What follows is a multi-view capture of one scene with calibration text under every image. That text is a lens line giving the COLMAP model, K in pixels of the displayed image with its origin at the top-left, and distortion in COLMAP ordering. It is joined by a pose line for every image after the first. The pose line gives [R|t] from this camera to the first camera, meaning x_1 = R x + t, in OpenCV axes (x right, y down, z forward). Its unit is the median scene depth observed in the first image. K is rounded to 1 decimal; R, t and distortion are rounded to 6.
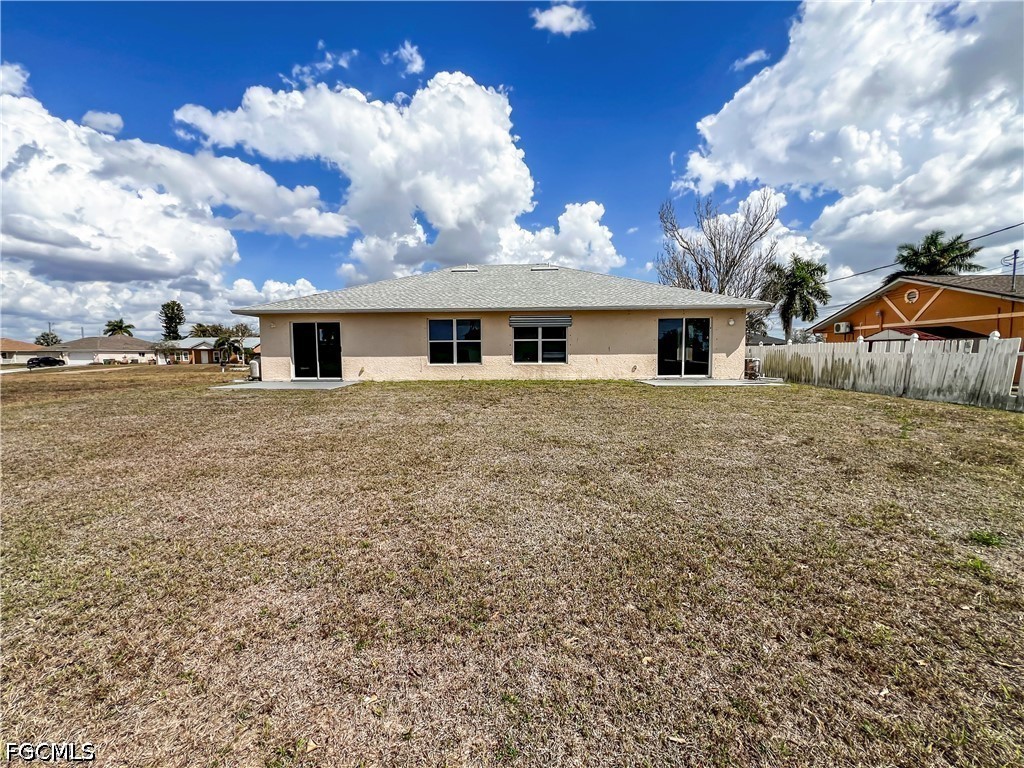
lens RADIAL K [[407.5, 0, 511.9], [0, 407.5, 392.7], [0, 0, 1]] dist [0.001070, 0.000119]
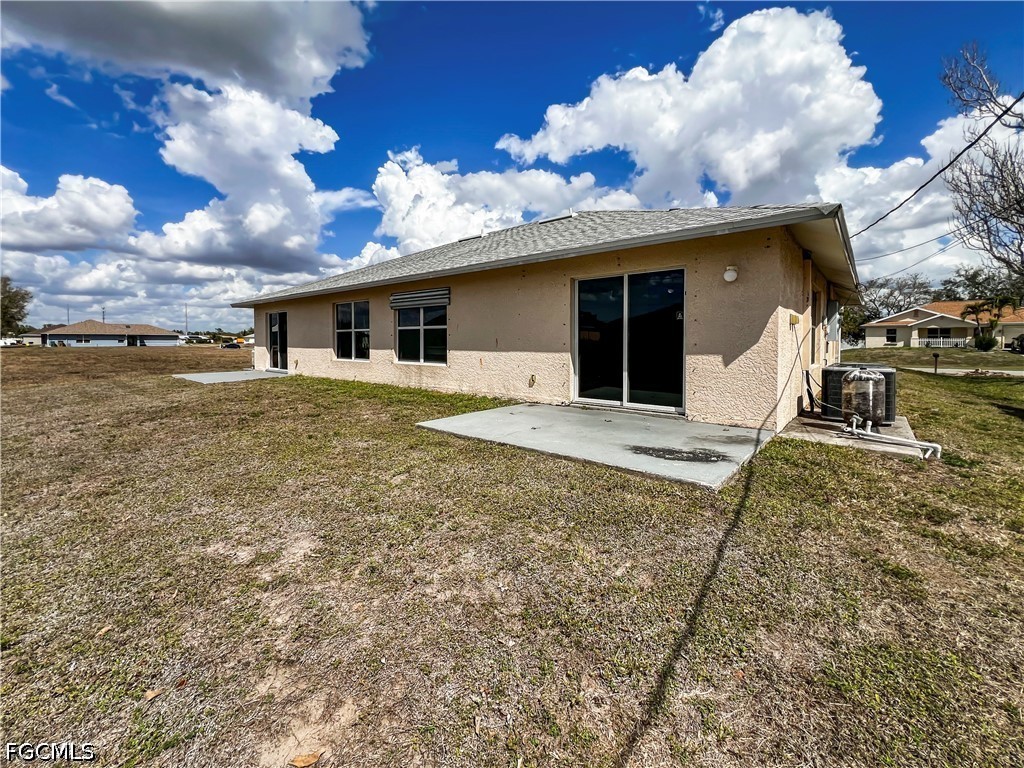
lens RADIAL K [[427.2, 0, 495.5], [0, 427.2, 360.7], [0, 0, 1]] dist [-0.000237, -0.000028]
pose [[0.789546, 0.034308, -0.612732, 0.478673], [-0.058006, 0.998138, -0.018857, -0.057352], [0.610944, 0.050431, 0.790066, 0.437398]]
